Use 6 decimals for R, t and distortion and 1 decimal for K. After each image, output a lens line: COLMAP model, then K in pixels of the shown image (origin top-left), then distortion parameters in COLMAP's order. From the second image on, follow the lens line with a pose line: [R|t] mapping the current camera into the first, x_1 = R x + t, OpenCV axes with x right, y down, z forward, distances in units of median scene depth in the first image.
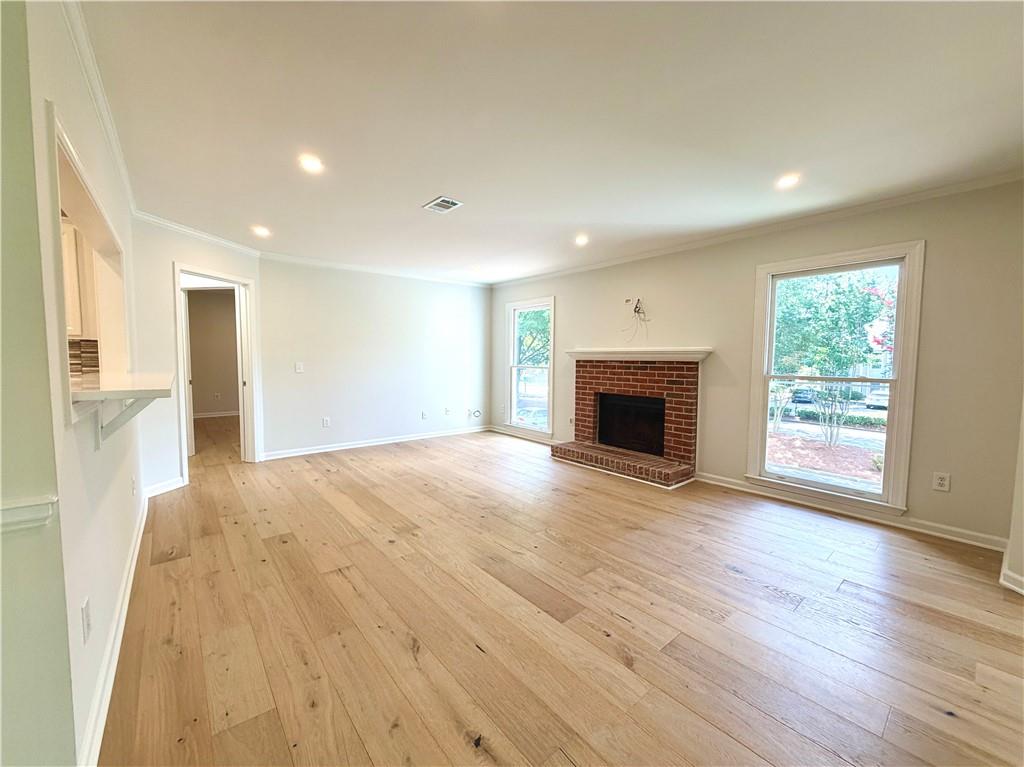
lens RADIAL K [[411.5, 0, 511.5], [0, 411.5, 381.2], [0, 0, 1]] dist [0.004047, 0.000467]
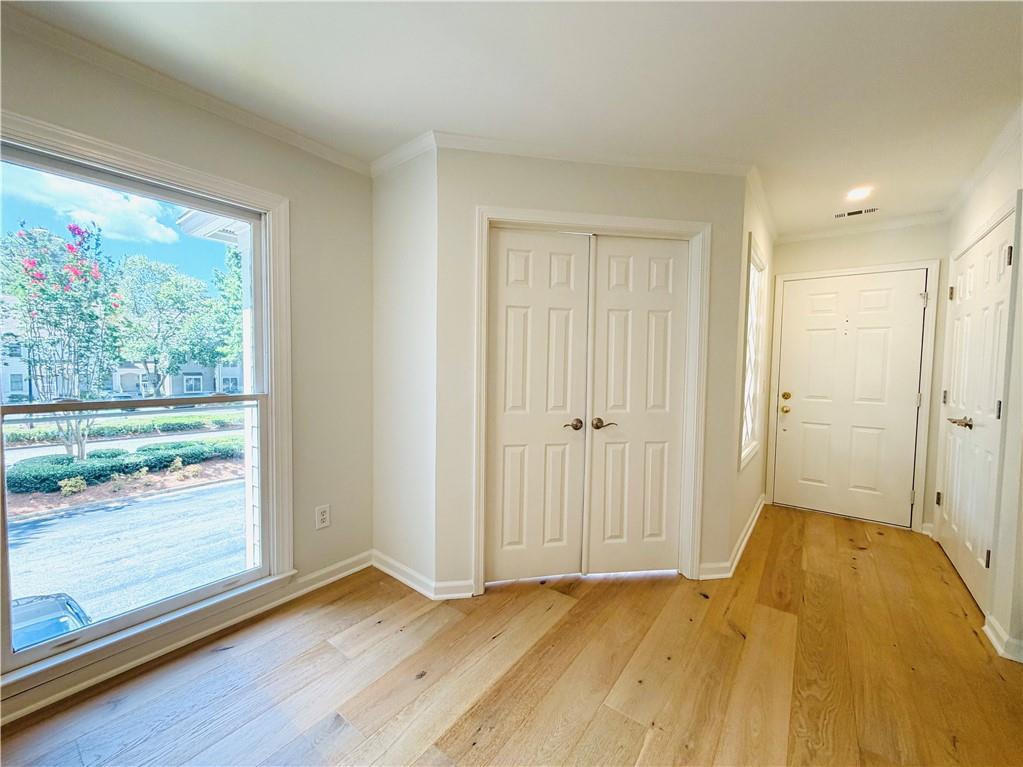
lens RADIAL K [[411.1, 0, 511.2], [0, 411.1, 383.3], [0, 0, 1]] dist [0.004047, 0.000467]
pose [[-0.208052, -0.051847, 0.976743, 0.195265], [0.055474, 0.996361, 0.064704, -0.045217], [-0.976543, 0.067645, -0.204419, 0.778285]]
